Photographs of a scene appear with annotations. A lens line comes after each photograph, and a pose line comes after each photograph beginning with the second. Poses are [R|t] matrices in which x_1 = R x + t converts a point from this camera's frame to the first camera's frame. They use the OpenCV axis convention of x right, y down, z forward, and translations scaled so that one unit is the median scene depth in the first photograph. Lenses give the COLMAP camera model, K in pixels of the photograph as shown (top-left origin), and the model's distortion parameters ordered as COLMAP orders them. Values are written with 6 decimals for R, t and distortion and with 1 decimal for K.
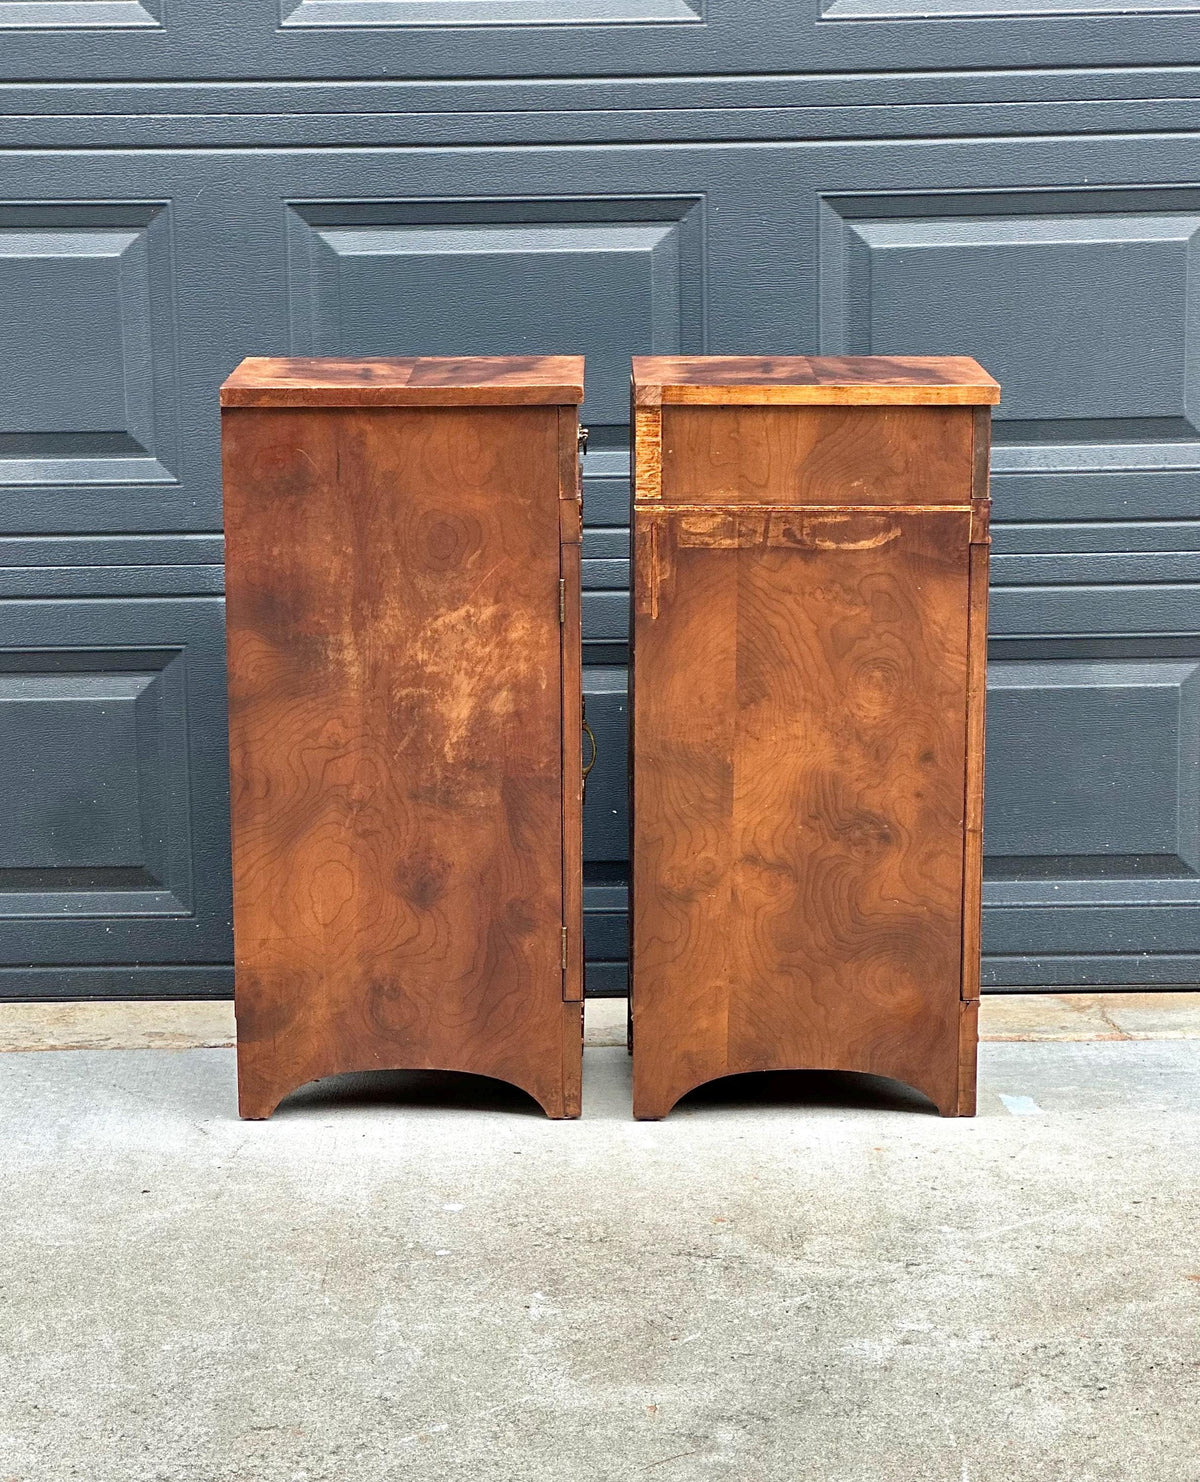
lens RADIAL K [[3837.2, 0, 551.3], [0, 3837.2, 785.8], [0, 0, 1]] dist [0.262601, 0.000000]
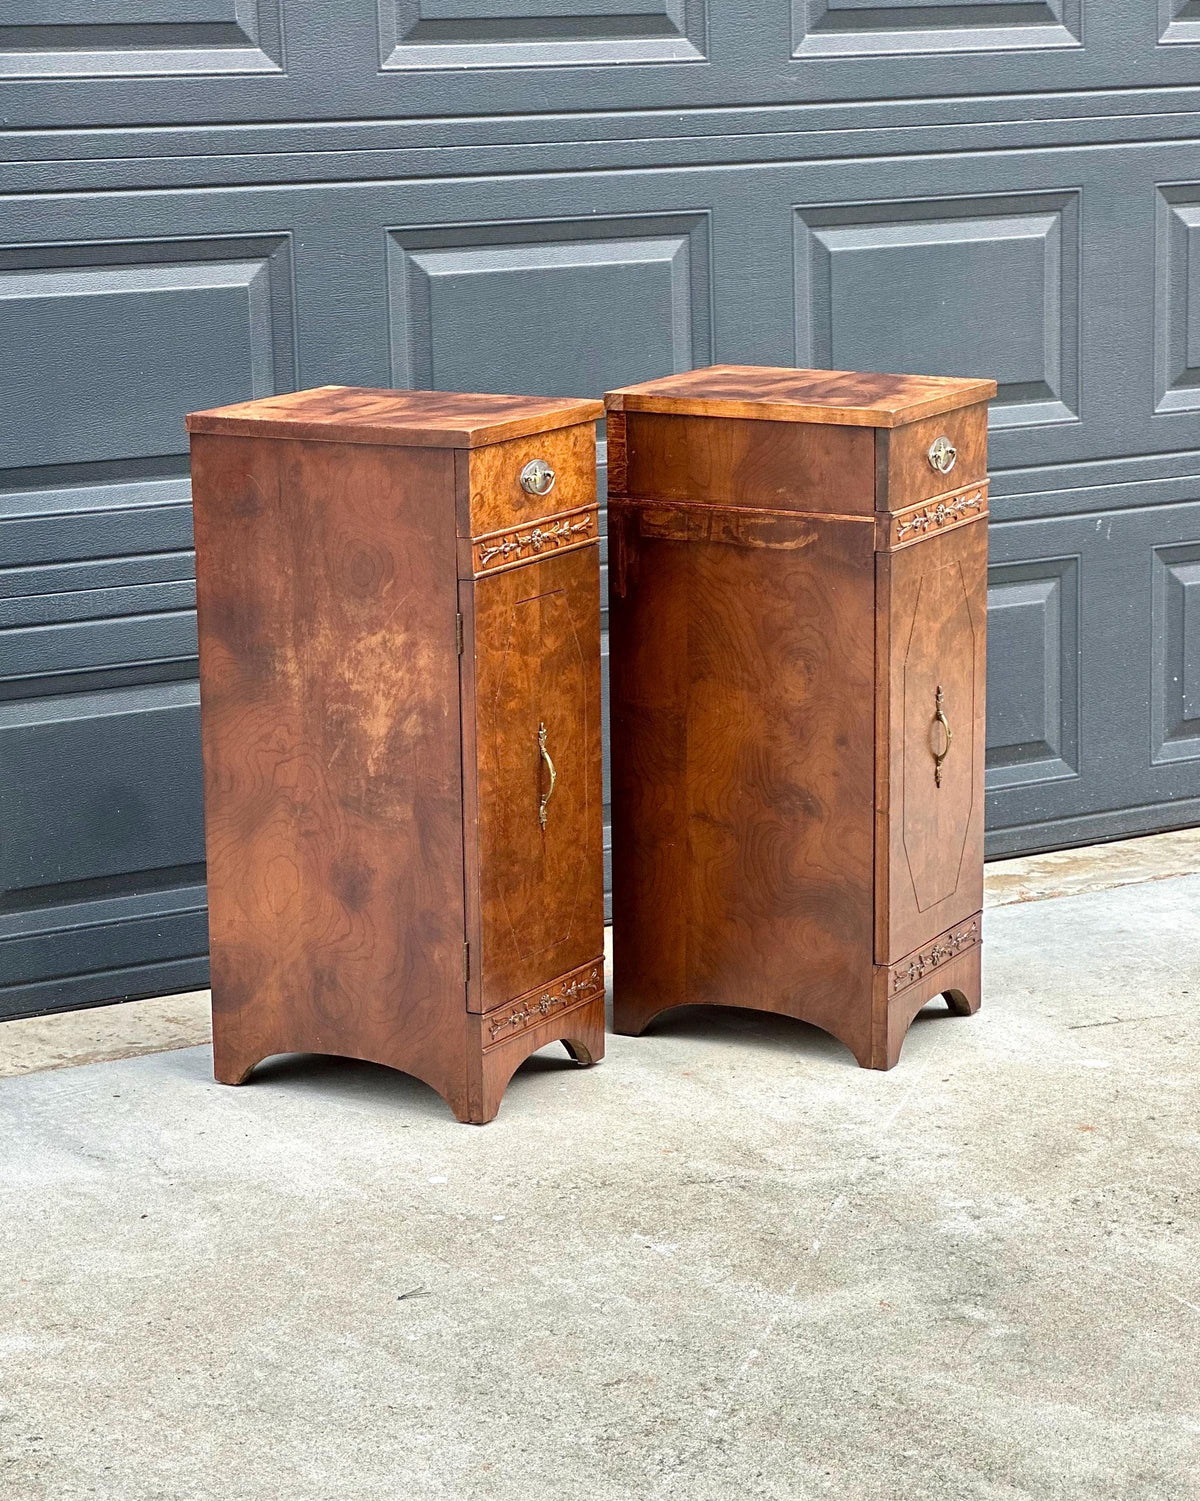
lens RADIAL K [[3664.1, 0, 567.9], [0, 3664.1, 791.4], [0, 0, 1]] dist [0.179186, 0.000000]
pose [[0.857253, -0.109052, 0.503215, -0.429622], [0.101940, 0.993915, 0.041732, -0.032962], [-0.504704, 0.015523, 0.863153, 0.076581]]
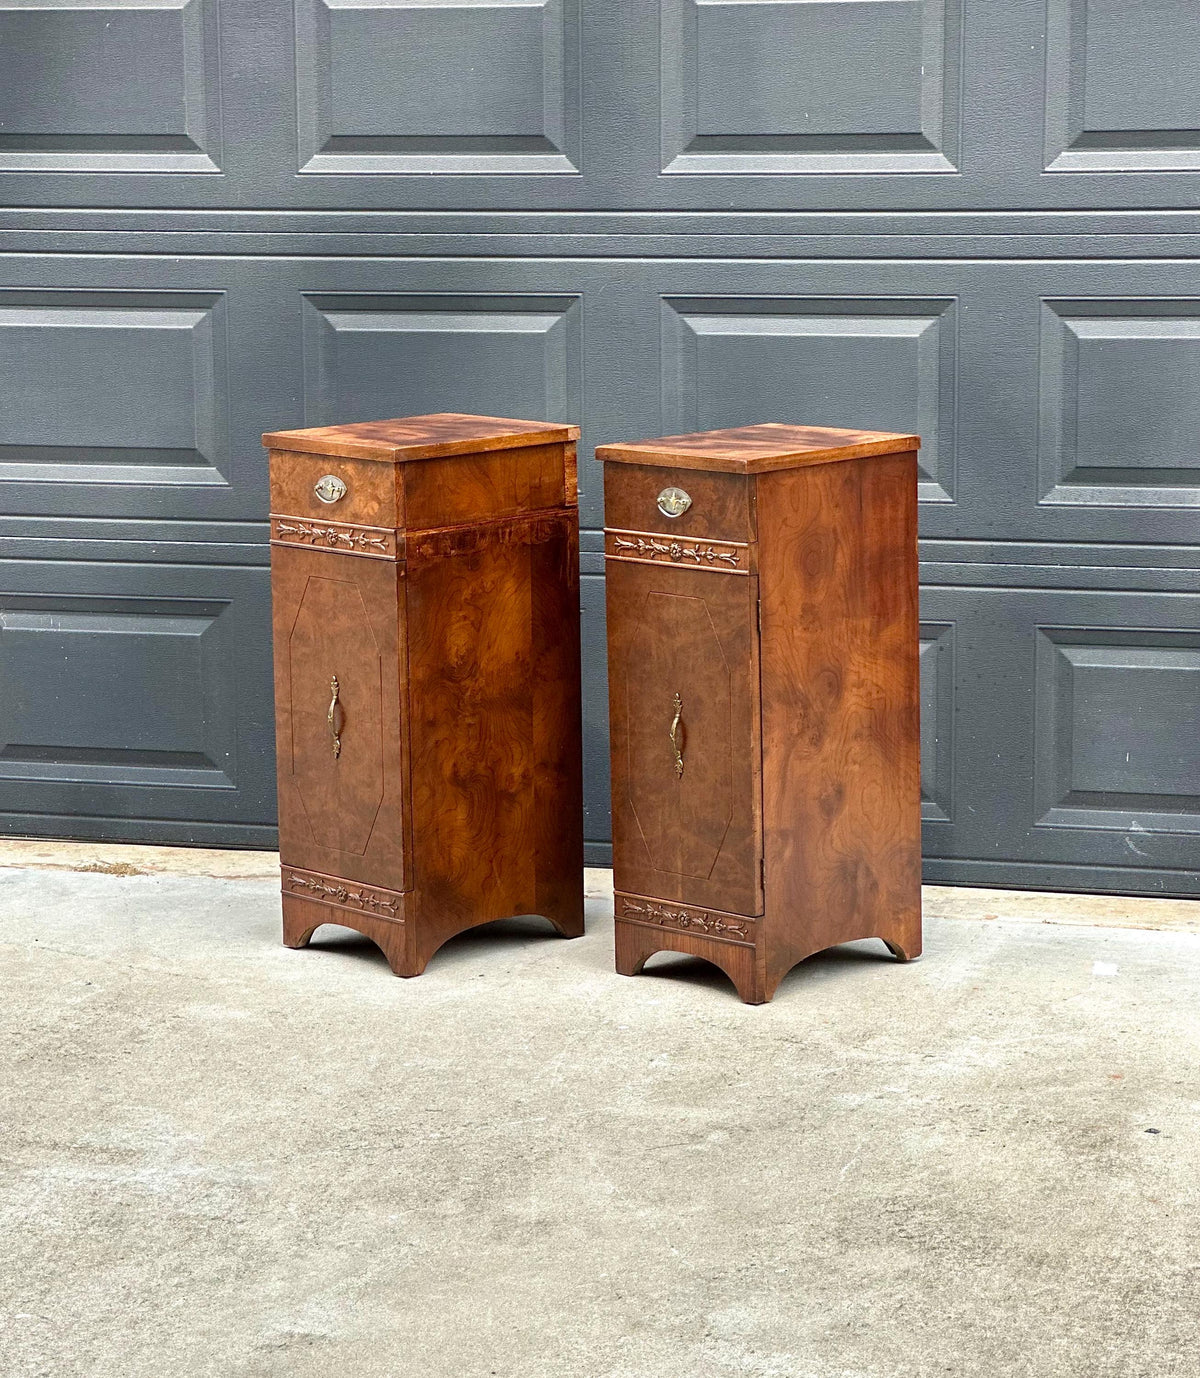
lens RADIAL K [[3760.2, 0, 598.9], [0, 3760.2, 711.1], [0, 0, 1]] dist [0.300045, 0.000000]
pose [[0.965274, 0.050216, -0.256368, 0.268542], [-0.054016, 0.998510, -0.007797, 0.010634], [0.255594, 0.021375, 0.966548, -0.324250]]
